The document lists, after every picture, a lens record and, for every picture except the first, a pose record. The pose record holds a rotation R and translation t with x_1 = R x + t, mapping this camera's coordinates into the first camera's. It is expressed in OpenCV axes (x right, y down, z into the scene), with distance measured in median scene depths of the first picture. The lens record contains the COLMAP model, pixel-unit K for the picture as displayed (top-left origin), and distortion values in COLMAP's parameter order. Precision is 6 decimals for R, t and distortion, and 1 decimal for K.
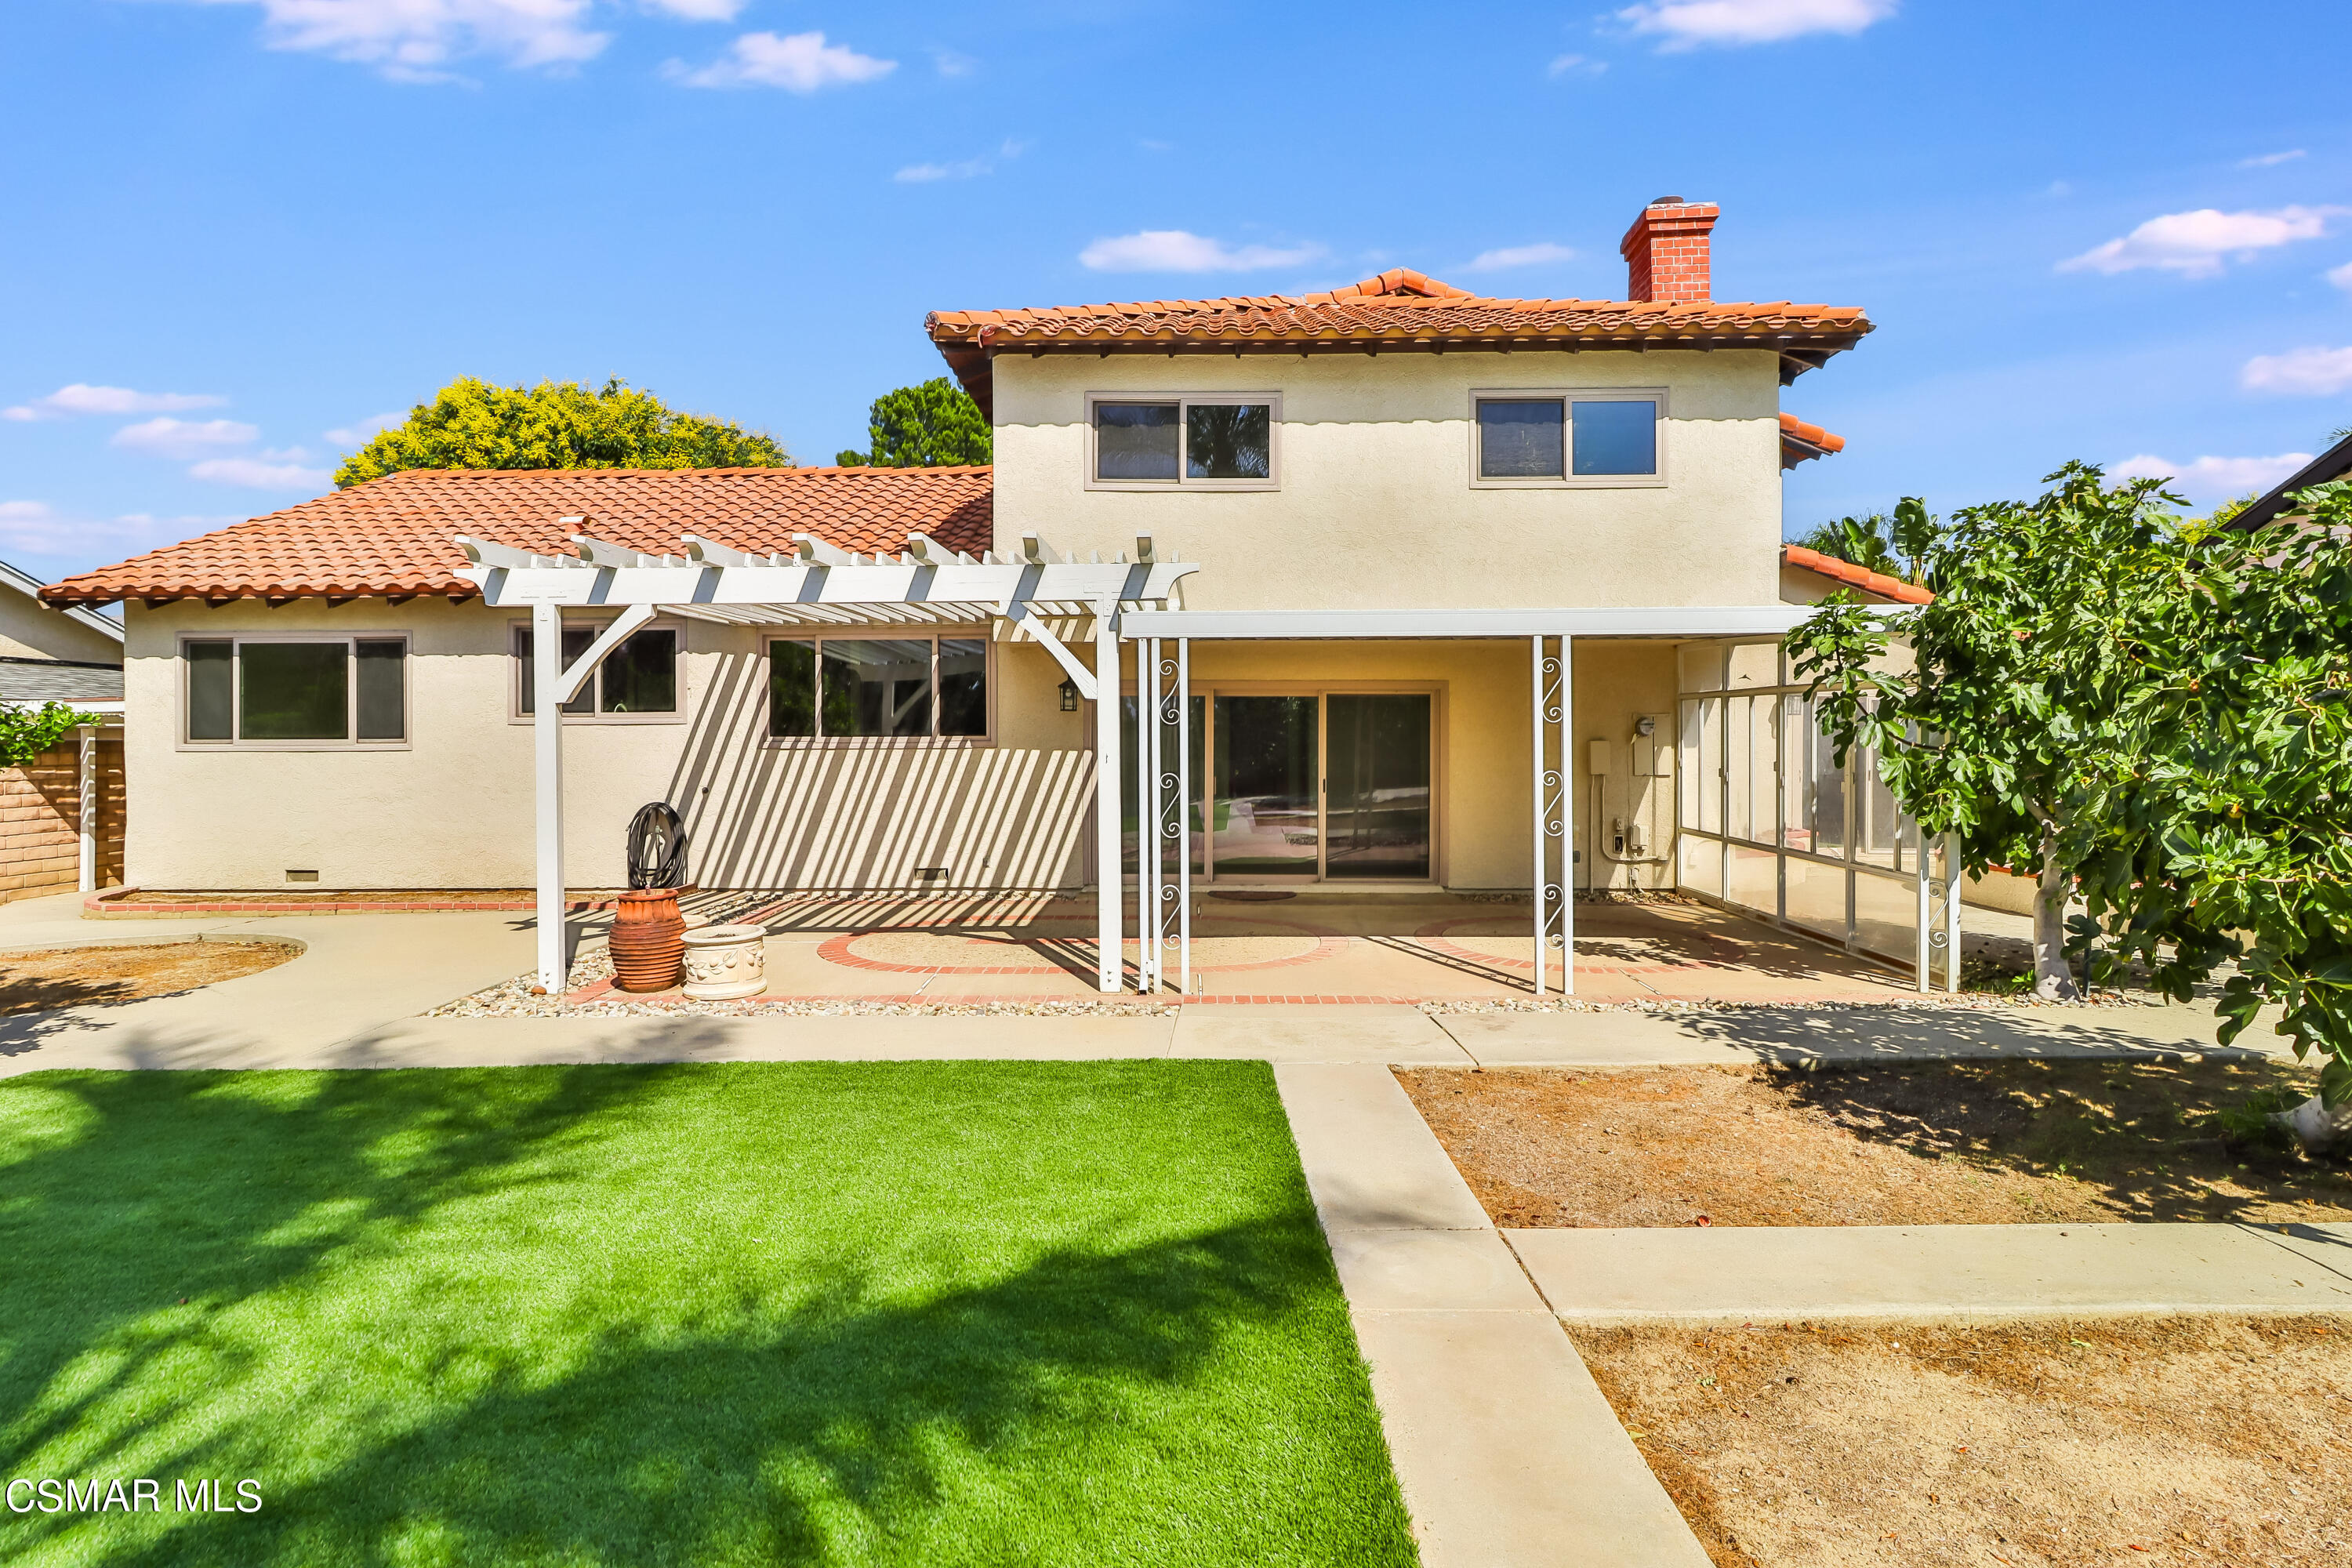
lens RADIAL K [[1223.5, 0, 1171.8], [0, 1223.5, 788.2], [0, 0, 1]] dist [0.001645, -0.002377]
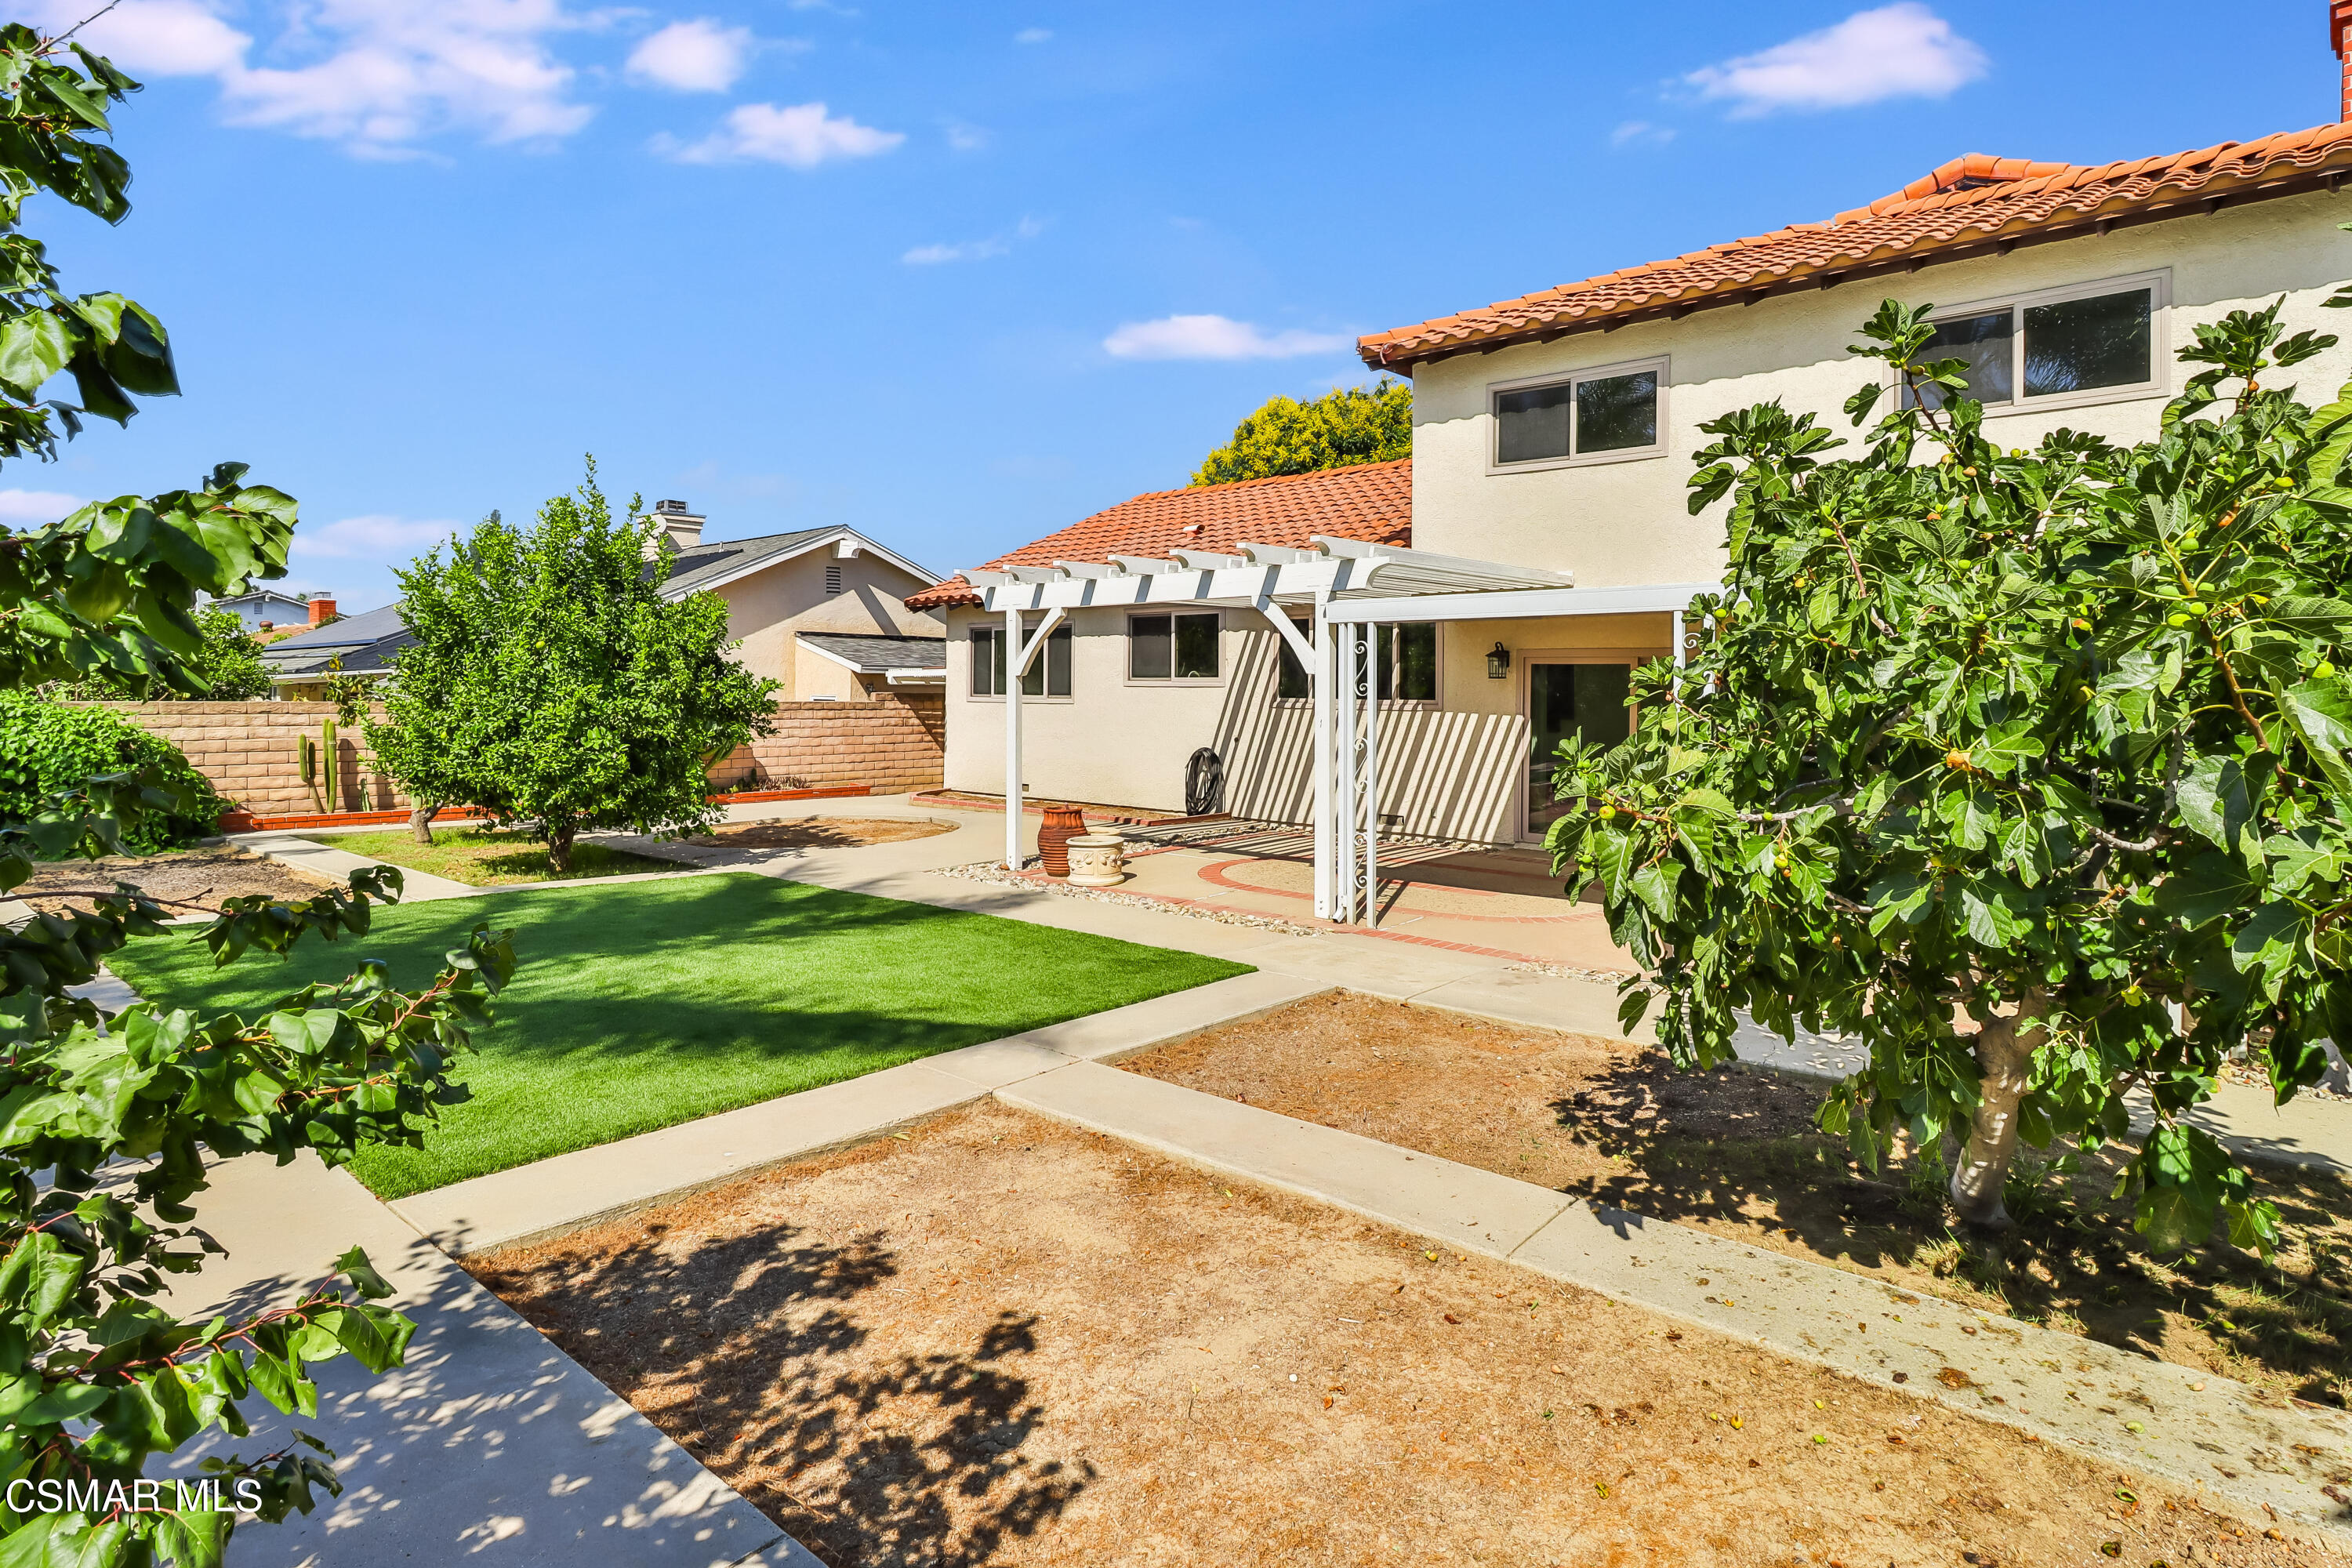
lens RADIAL K [[1223.5, 0, 1160.0], [0, 1223.5, 759.6], [0, 0, 1]] dist [0.001645, -0.002377]
pose [[0.757698, 0.048267, -0.650819, 0.387706], [-0.038710, 0.998829, 0.029009, -0.011218], [0.651457, 0.003213, 0.758679, -0.010188]]
